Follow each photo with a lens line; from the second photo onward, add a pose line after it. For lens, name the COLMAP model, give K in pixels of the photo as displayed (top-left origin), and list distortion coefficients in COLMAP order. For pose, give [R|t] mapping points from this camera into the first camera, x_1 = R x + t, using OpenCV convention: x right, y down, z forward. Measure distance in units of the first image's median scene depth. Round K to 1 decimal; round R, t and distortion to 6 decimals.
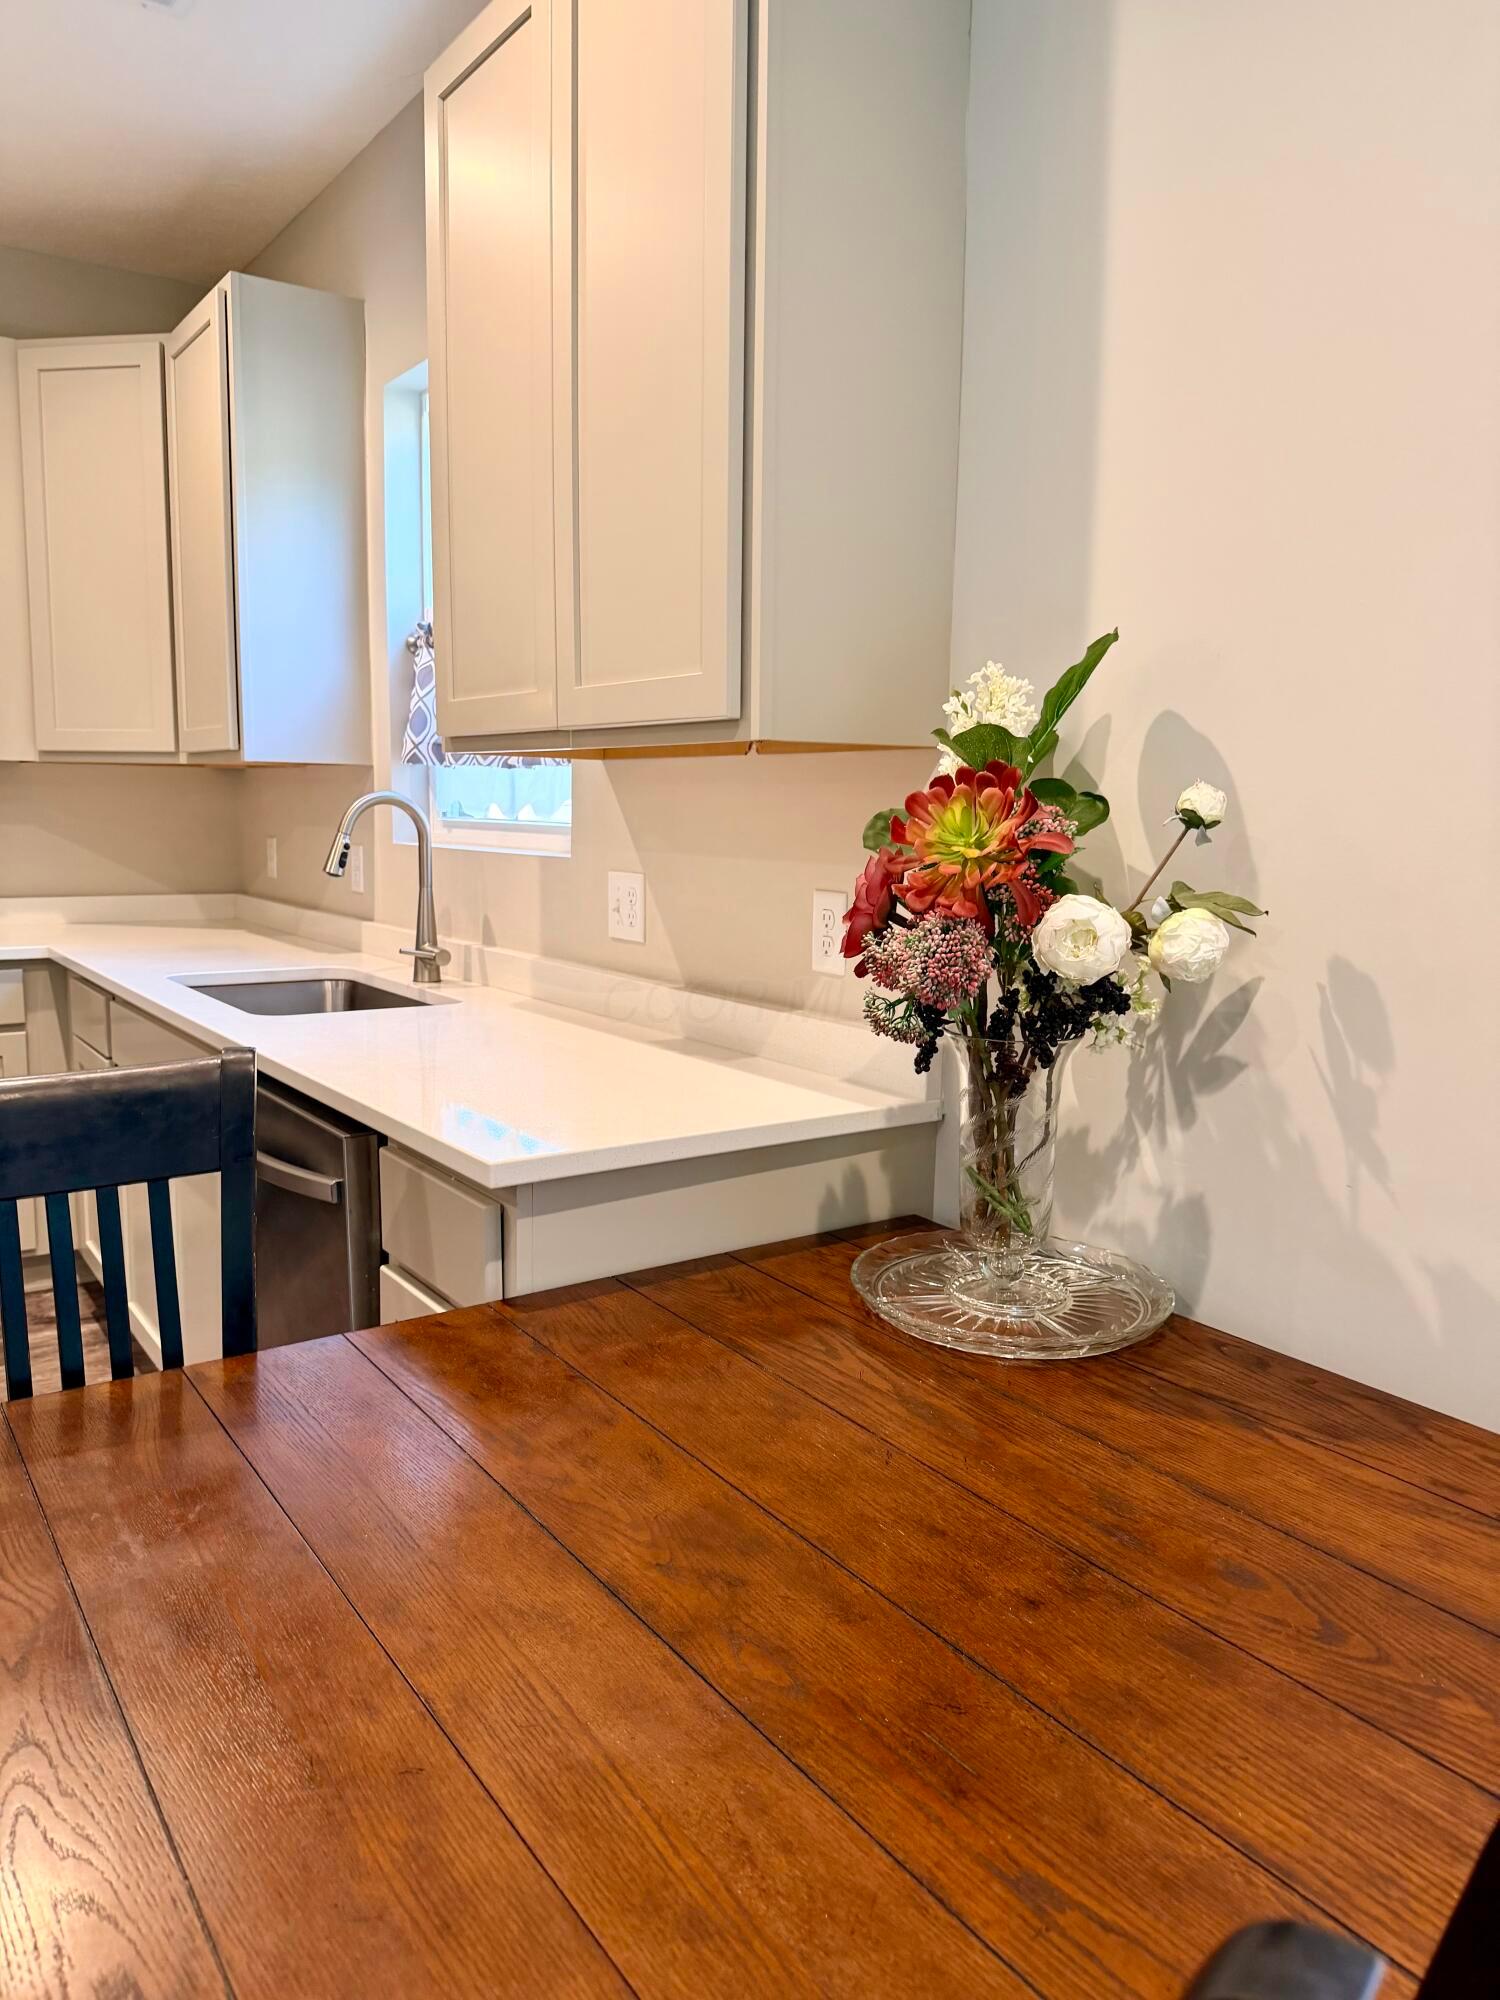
lens RADIAL K [[1379.1, 0, 758.2], [0, 1379.1, 1005.0], [0, 0, 1]] dist [0.081133, -0.115657]
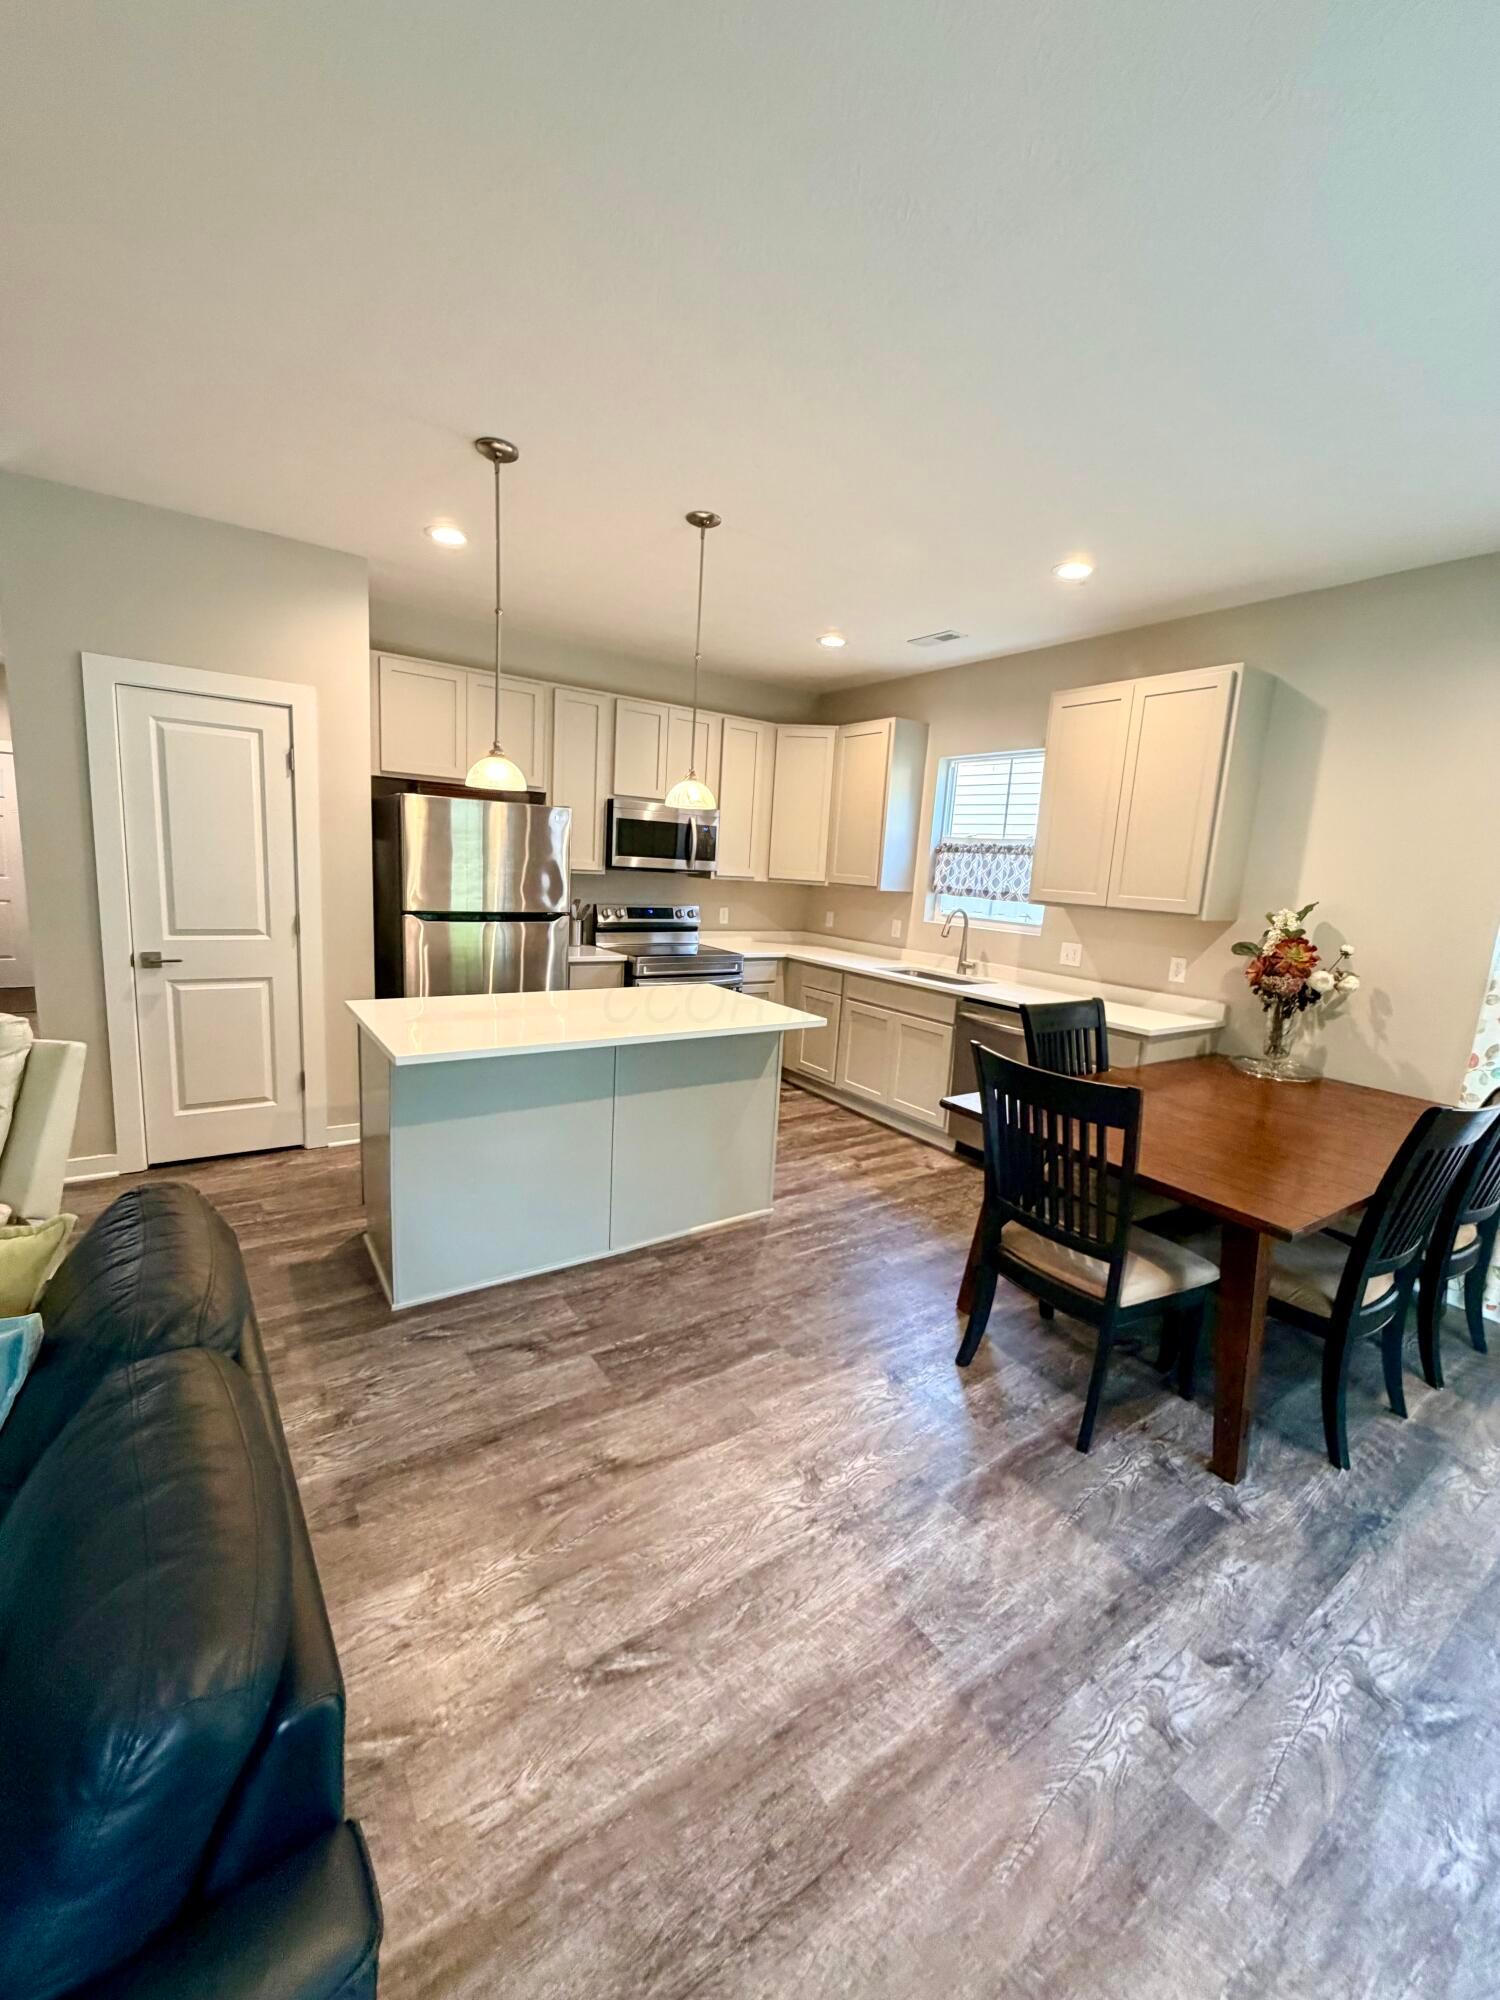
lens RADIAL K [[794.7, 0, 754.5], [0, 794.7, 996.5], [0, 0, 1]] dist [-0.002138, -0.000001]
pose [[0.998949, 0.045836, -0.000301, -1.083051], [-0.045812, 0.998613, 0.025952, 0.010638], [0.001490, -0.025911, 0.999663, -1.029617]]
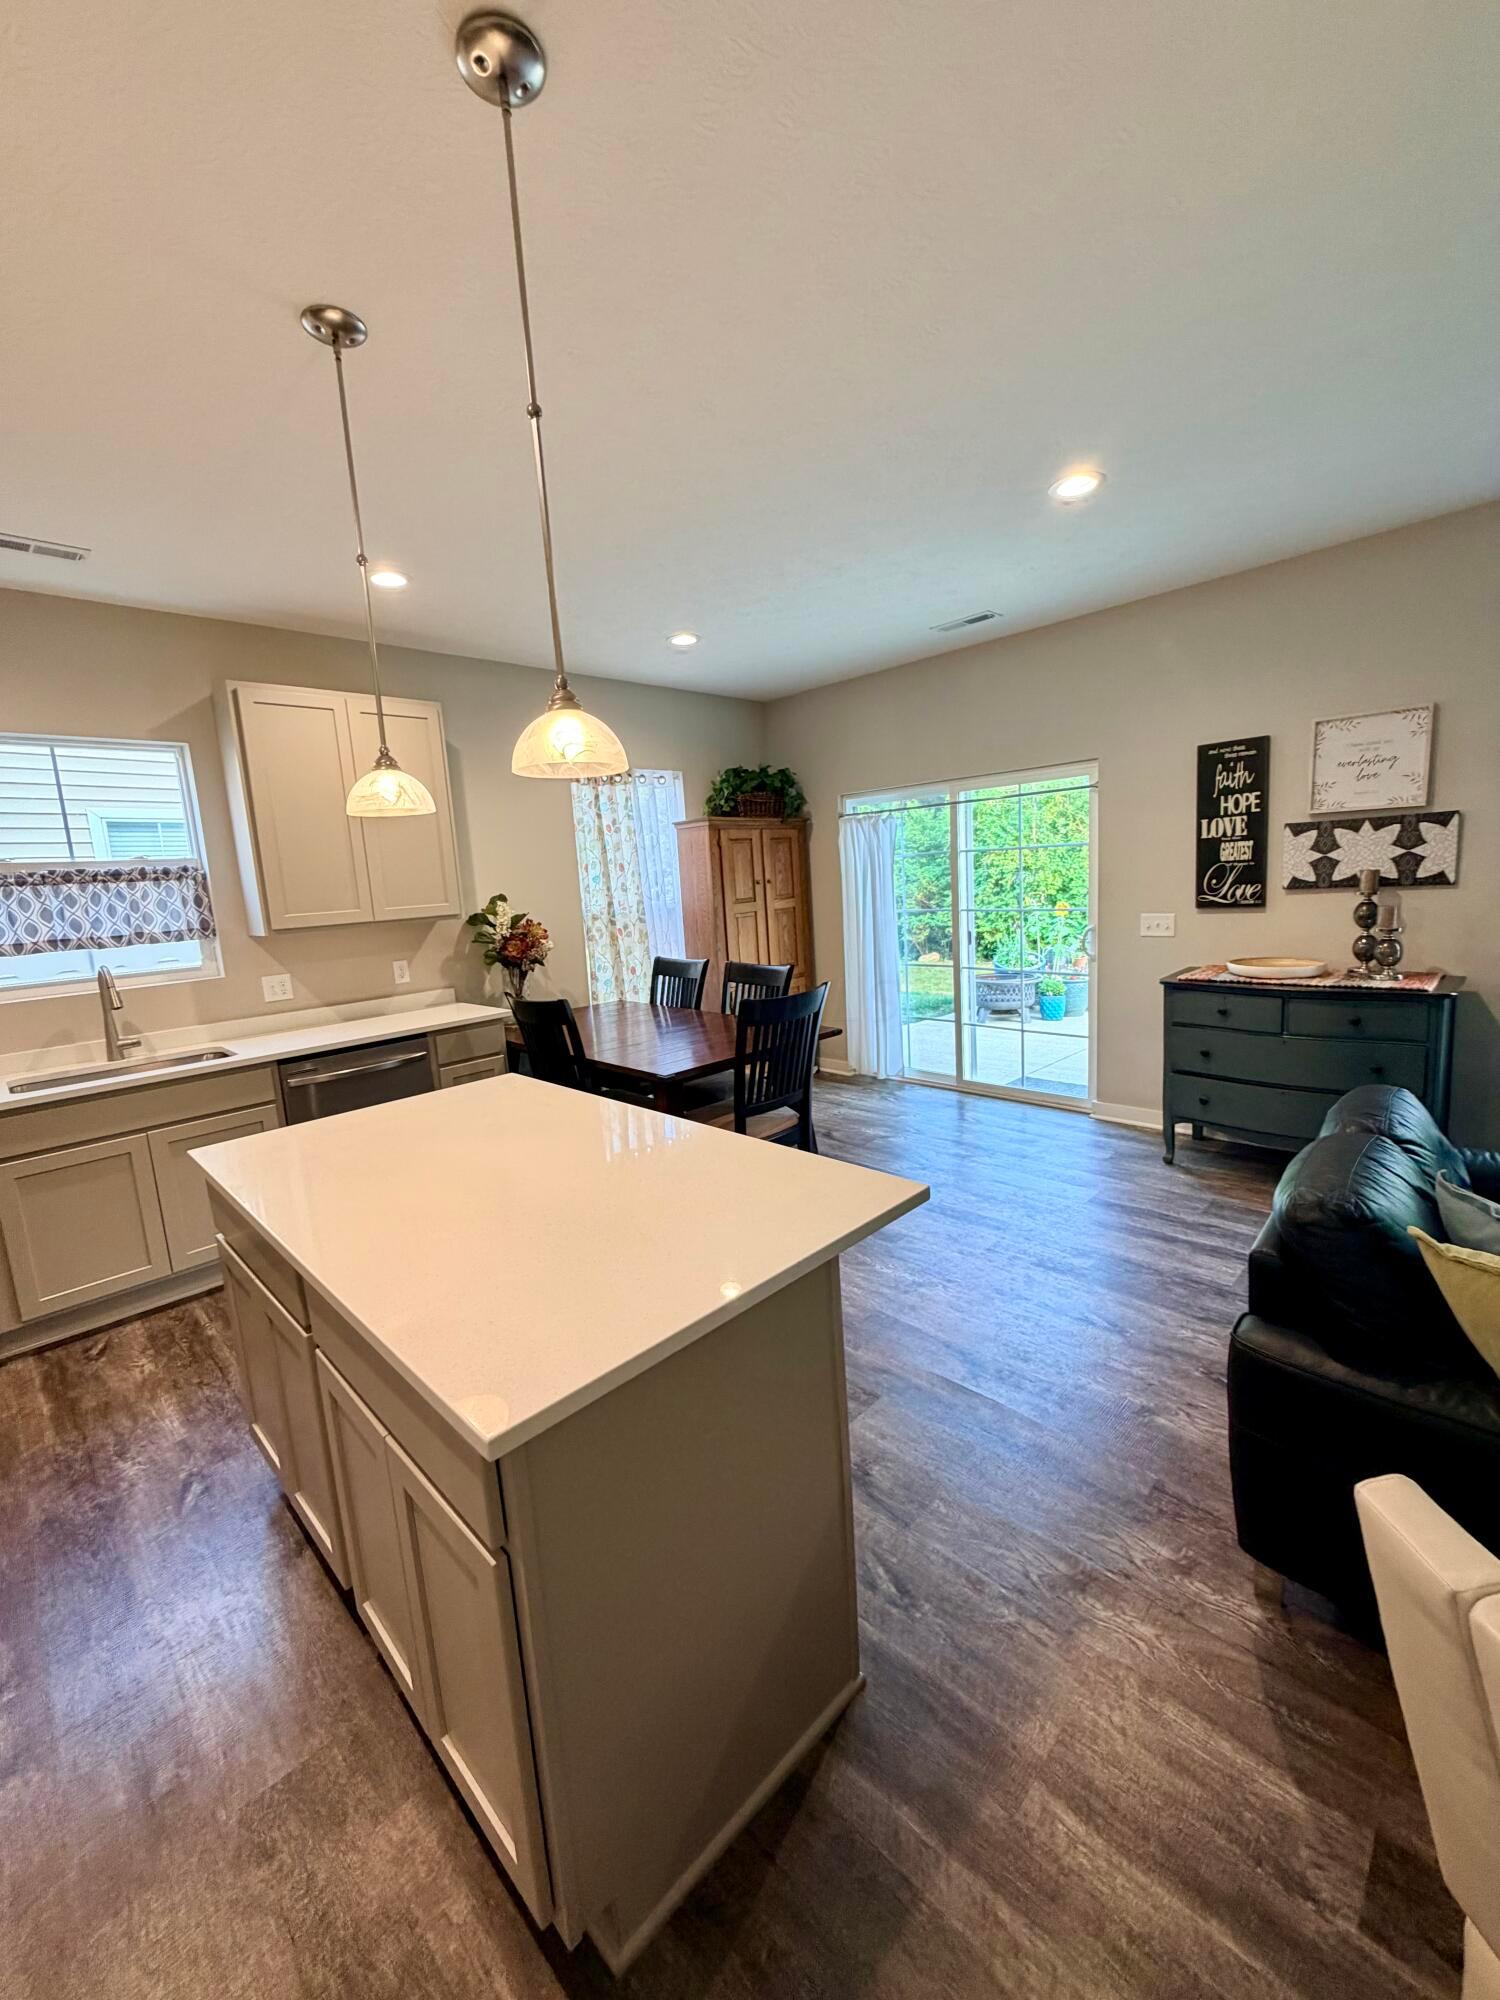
lens RADIAL K [[797.9, 0, 751.5], [0, 797.9, 993.7], [0, 0, 1]] dist [-0.000606, -0.000224]
pose [[-0.171543, -0.149289, 0.973800, -2.389652], [0.197602, 0.963151, 0.182466, -0.218654], [-0.965156, 0.223726, -0.135722, 0.454415]]
